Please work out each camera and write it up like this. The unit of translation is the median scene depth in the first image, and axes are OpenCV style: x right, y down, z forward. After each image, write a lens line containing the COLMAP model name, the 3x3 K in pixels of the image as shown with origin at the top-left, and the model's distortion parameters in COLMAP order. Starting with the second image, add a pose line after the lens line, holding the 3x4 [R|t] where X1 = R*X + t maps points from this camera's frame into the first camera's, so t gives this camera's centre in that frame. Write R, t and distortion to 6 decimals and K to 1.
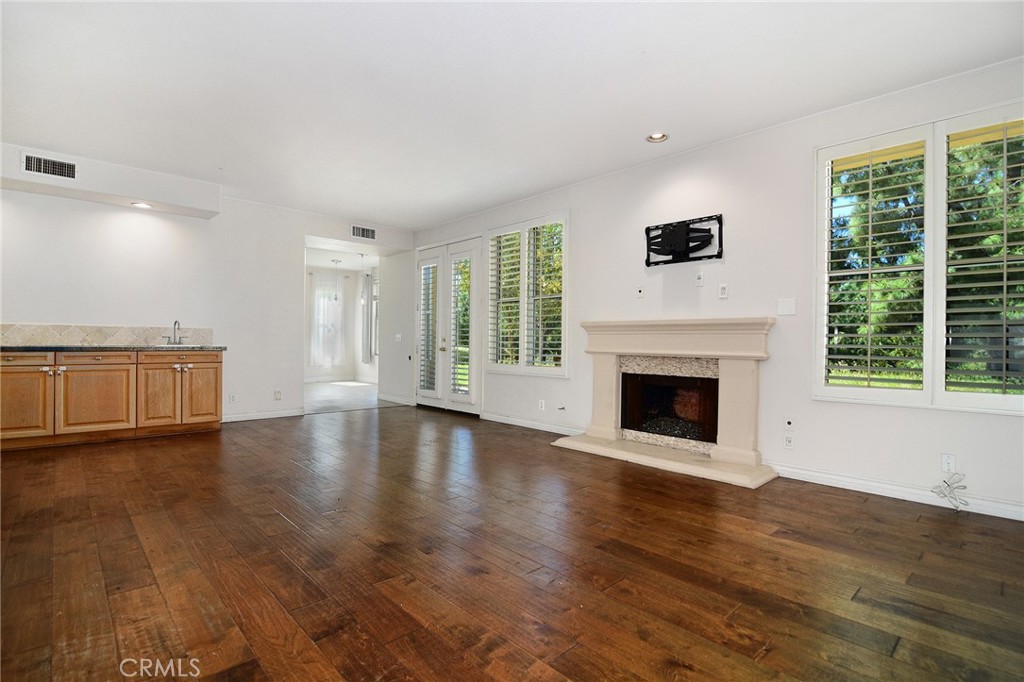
lens RADIAL K [[495.7, 0, 514.7], [0, 495.7, 337.8], [0, 0, 1]] dist [-0.010177, -0.002829]
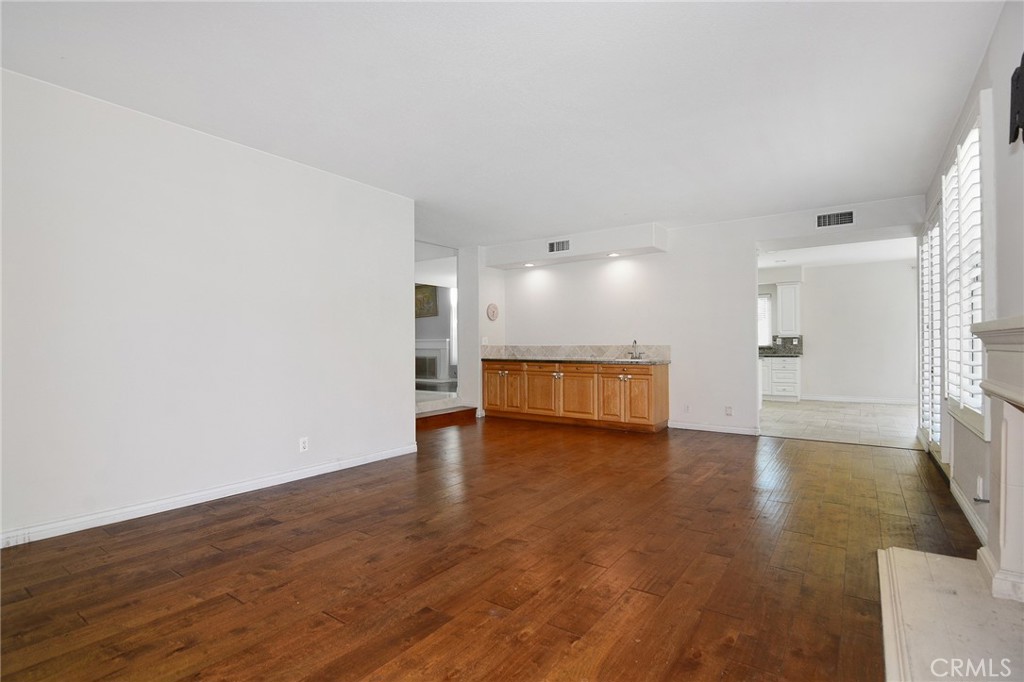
lens RADIAL K [[495.7, 0, 513.4], [0, 495.7, 340.3], [0, 0, 1]] dist [-0.010177, -0.002829]
pose [[0.192831, -0.020264, -0.981023, 0.583150], [0.012791, 0.999754, -0.018137, -0.018019], [0.981149, -0.009051, 0.193042, 0.541261]]
